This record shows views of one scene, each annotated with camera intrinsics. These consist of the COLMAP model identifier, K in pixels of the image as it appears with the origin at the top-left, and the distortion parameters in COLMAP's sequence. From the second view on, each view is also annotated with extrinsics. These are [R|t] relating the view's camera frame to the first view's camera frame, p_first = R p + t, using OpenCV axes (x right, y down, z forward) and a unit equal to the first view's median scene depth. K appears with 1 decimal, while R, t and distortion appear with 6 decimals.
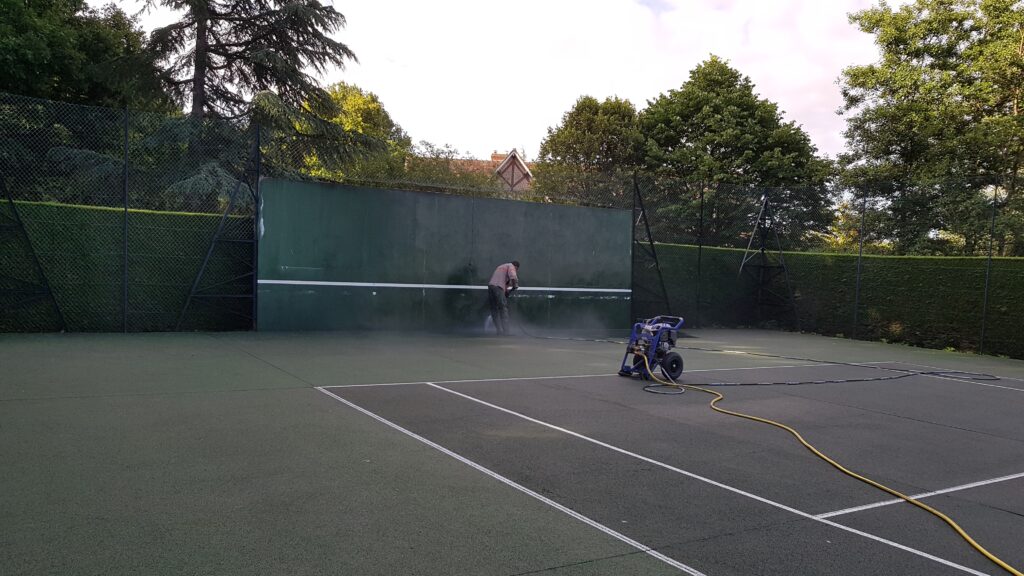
lens RADIAL K [[784.4, 0, 512.0], [0, 784.4, 288.0], [0, 0, 1]] dist [-0.037816, 0.002215]
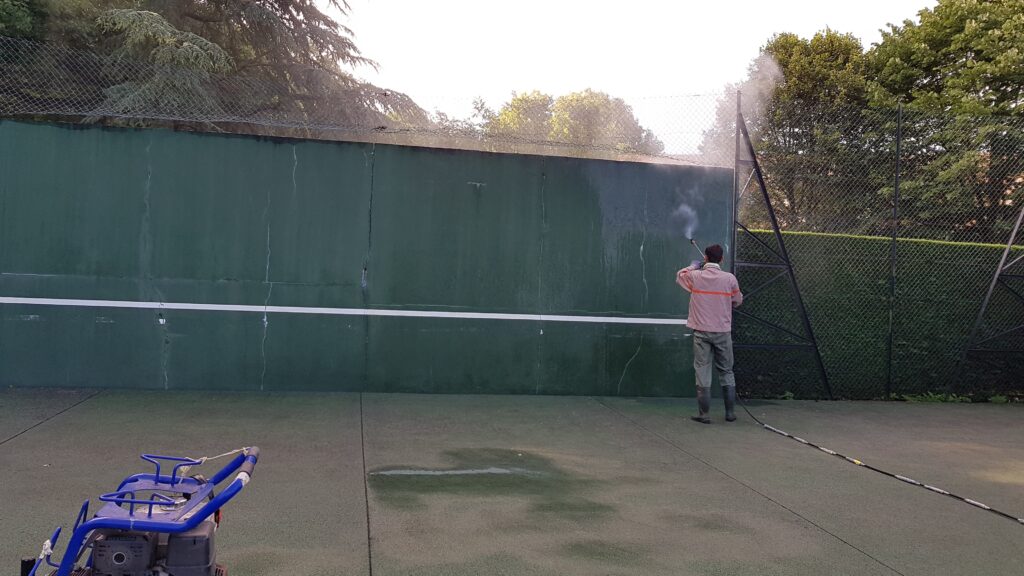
lens RADIAL K [[784.4, 0, 512.0], [0, 784.4, 288.0], [0, 0, 1]] dist [-0.037816, 0.002215]
pose [[0.929802, 0.005170, -0.368023, 0.134508], [-0.014657, 0.999628, -0.022989, -0.004001], [0.367767, 0.026769, 0.929533, 0.305954]]
